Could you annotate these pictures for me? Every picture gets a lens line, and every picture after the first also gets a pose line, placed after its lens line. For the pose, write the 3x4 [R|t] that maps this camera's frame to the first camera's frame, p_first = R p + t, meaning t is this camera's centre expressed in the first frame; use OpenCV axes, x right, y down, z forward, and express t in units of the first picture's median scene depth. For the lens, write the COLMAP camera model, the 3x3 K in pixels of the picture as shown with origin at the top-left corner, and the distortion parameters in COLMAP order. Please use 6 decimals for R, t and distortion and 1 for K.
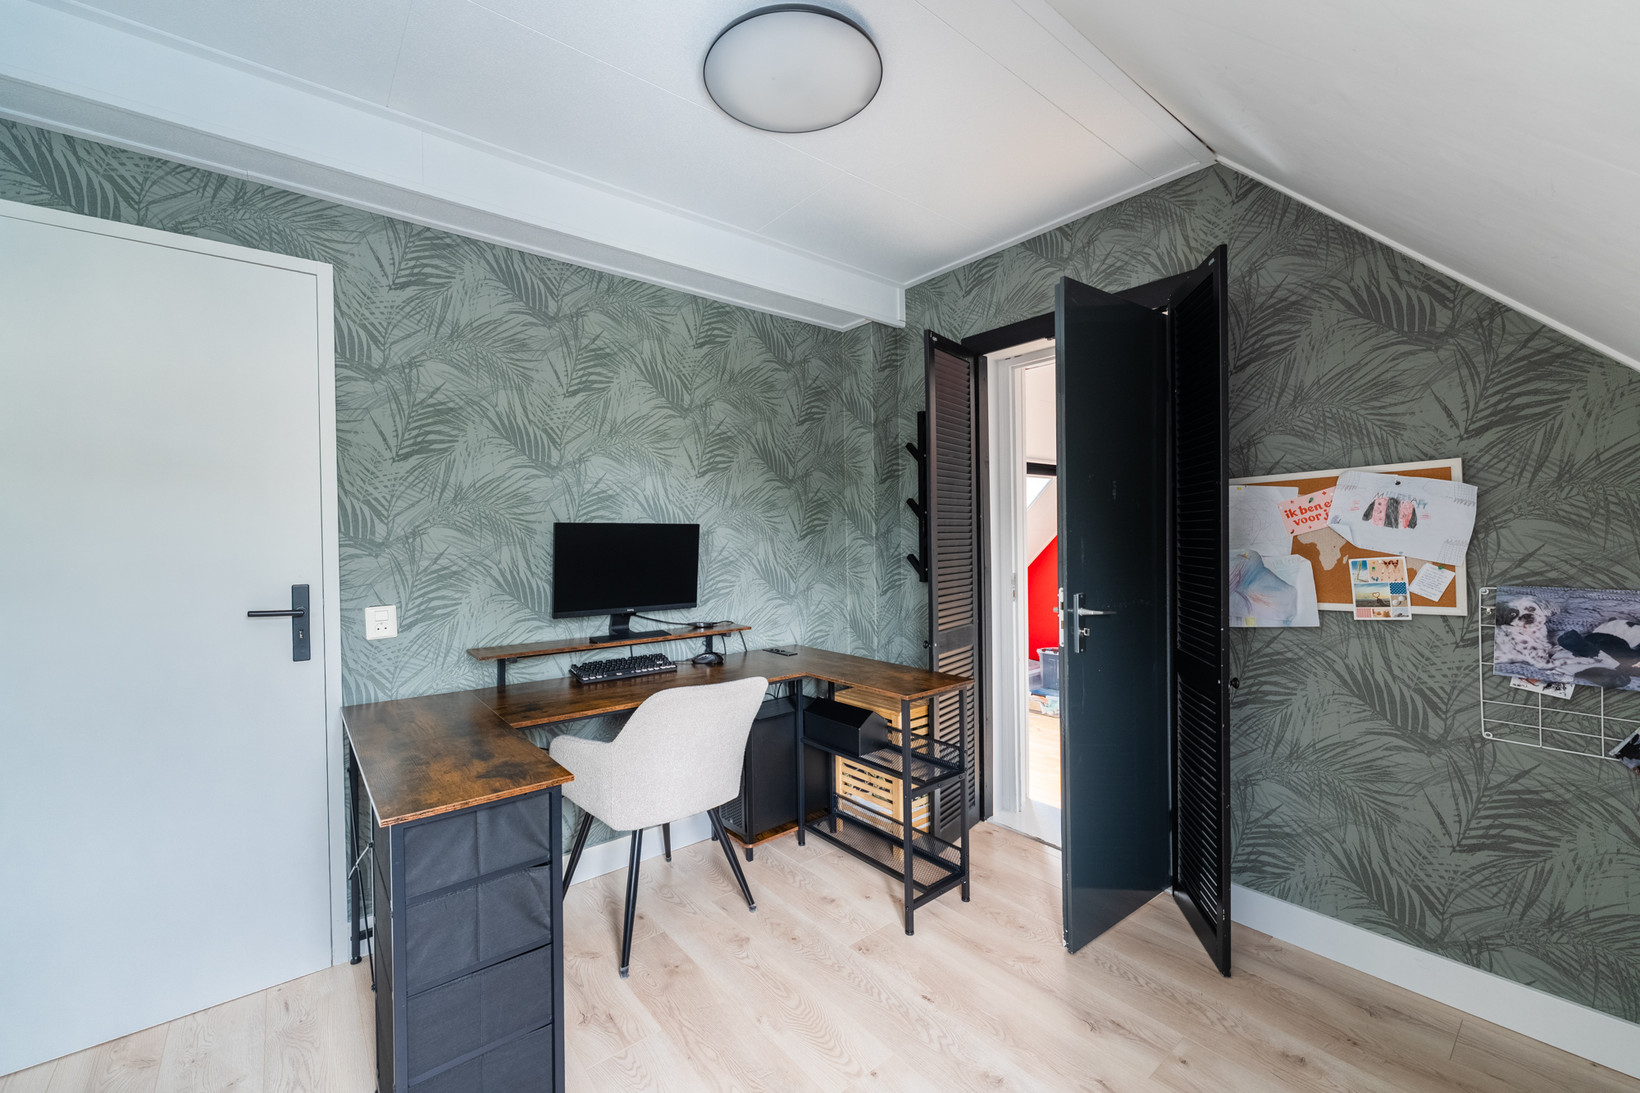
lens RADIAL K [[660.1, 0, 820.0], [0, 660.1, 546.5], [0, 0, 1]] dist [0.000159, -0.000057]
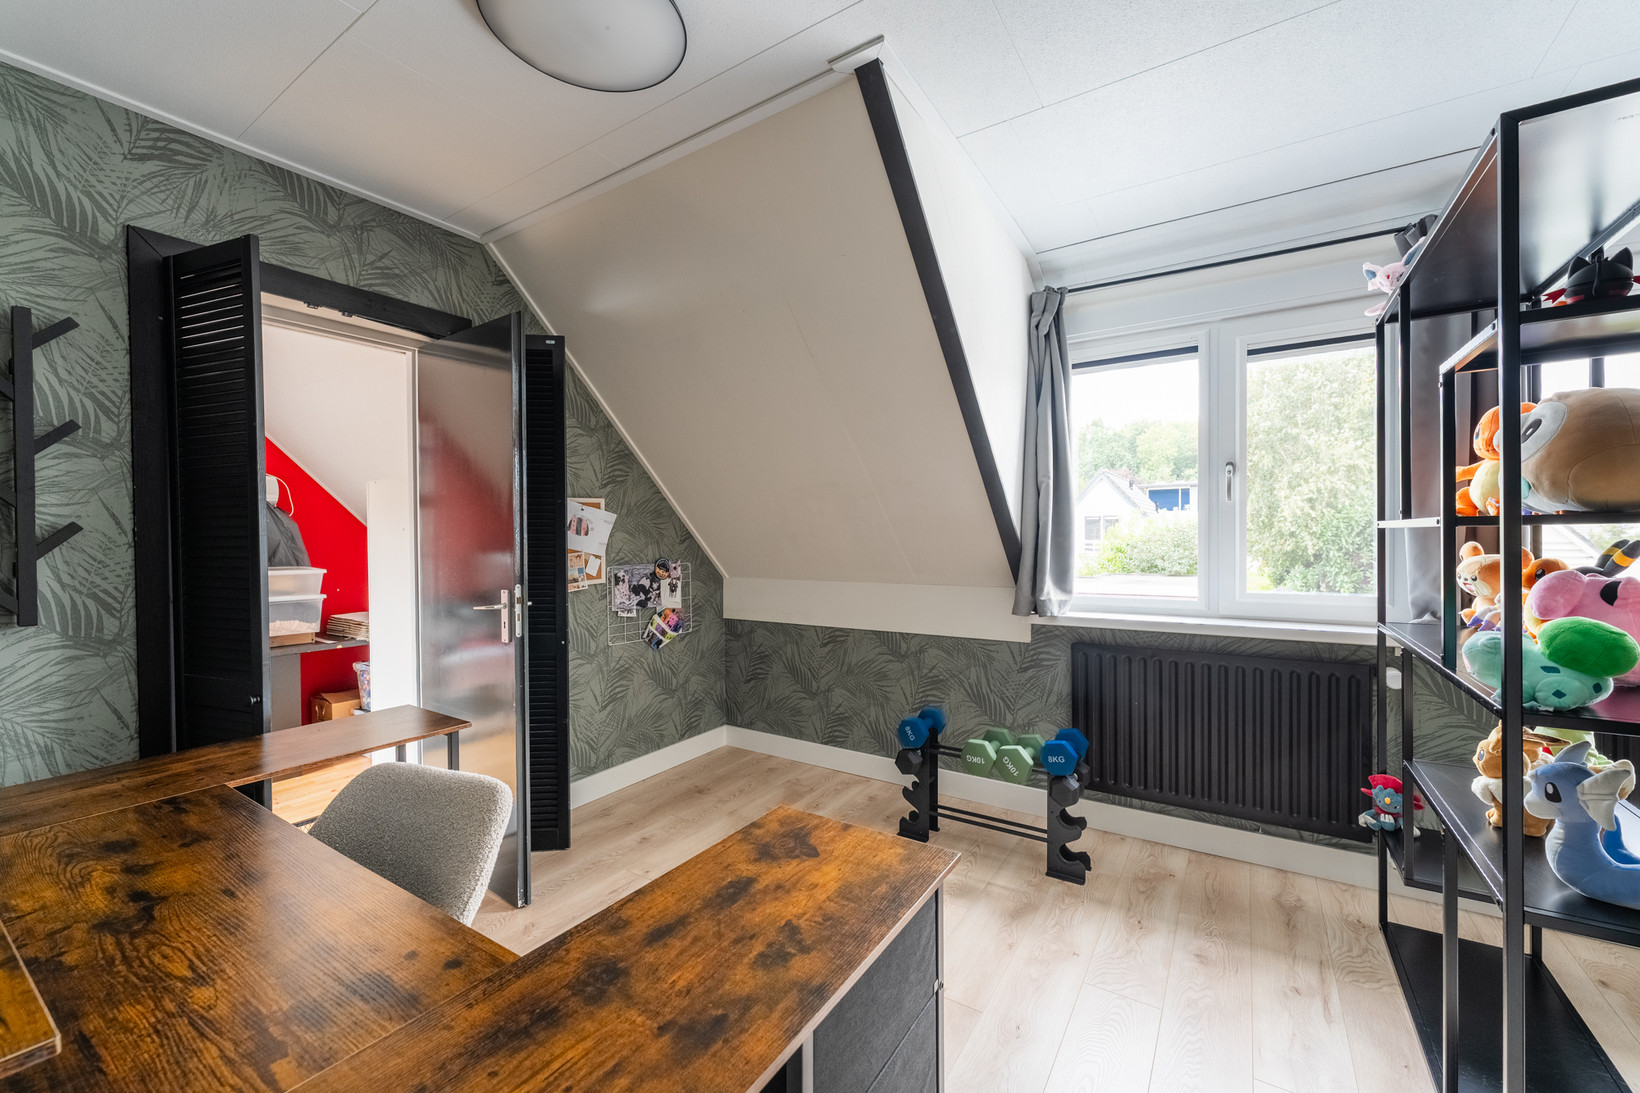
lens RADIAL K [[660.1, 0, 820.0], [0, 660.1, 546.5], [0, 0, 1]] dist [0.000159, -0.000057]
pose [[-0.307736, 0.000797, 0.951471, -1.050491], [0.028101, 0.999571, 0.008251, 0.004053], [-0.951057, 0.029276, -0.307627, 1.050437]]
